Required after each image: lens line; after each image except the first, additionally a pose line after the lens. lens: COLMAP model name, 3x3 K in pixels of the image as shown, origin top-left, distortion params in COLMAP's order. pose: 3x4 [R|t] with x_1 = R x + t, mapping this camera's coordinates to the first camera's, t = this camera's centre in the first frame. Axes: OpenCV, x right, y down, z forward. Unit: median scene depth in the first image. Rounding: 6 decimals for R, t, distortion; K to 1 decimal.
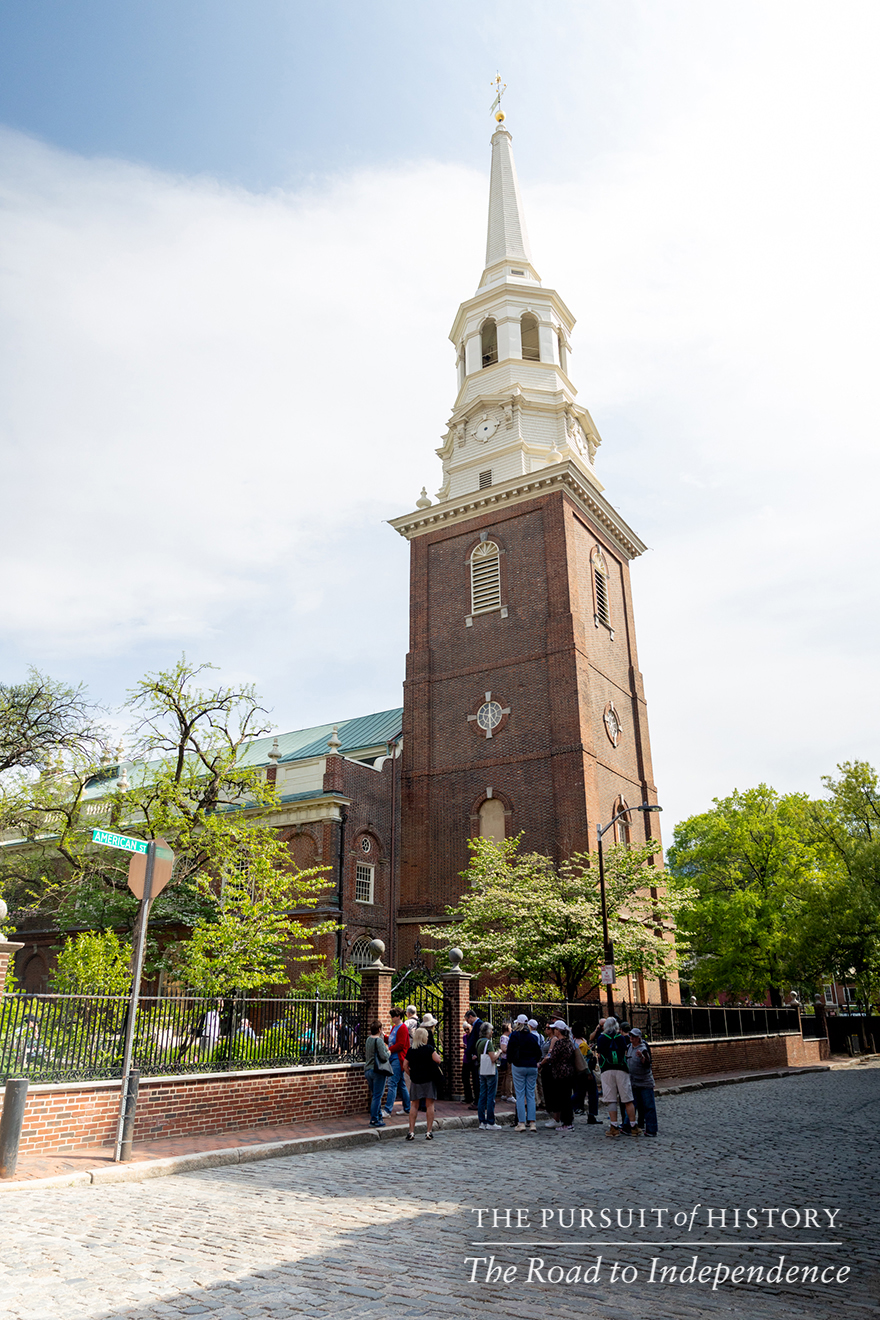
lens RADIAL K [[933.5, 0, 440.0], [0, 933.5, 660.0], [0, 0, 1]] dist [0.050261, -0.000618]
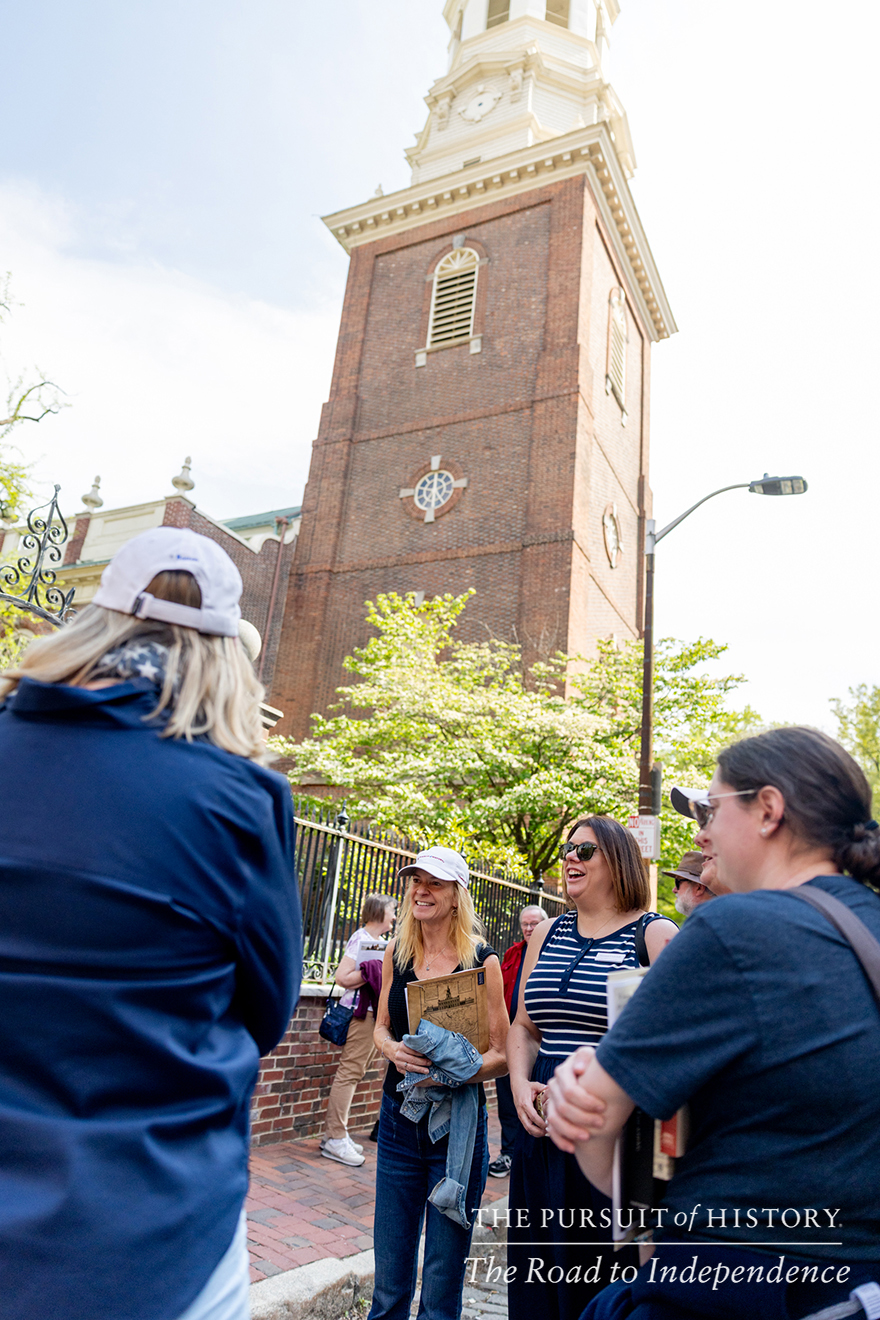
lens RADIAL K [[911.2, 0, 440.0], [0, 911.2, 660.0], [0, 0, 1]] dist [0.015665, -0.001872]
pose [[0.990386, 0.123681, 0.061954, 0.031103], [-0.126326, 0.991151, 0.040755, 0.145718], [-0.056365, -0.048189, 0.997247, 0.343474]]
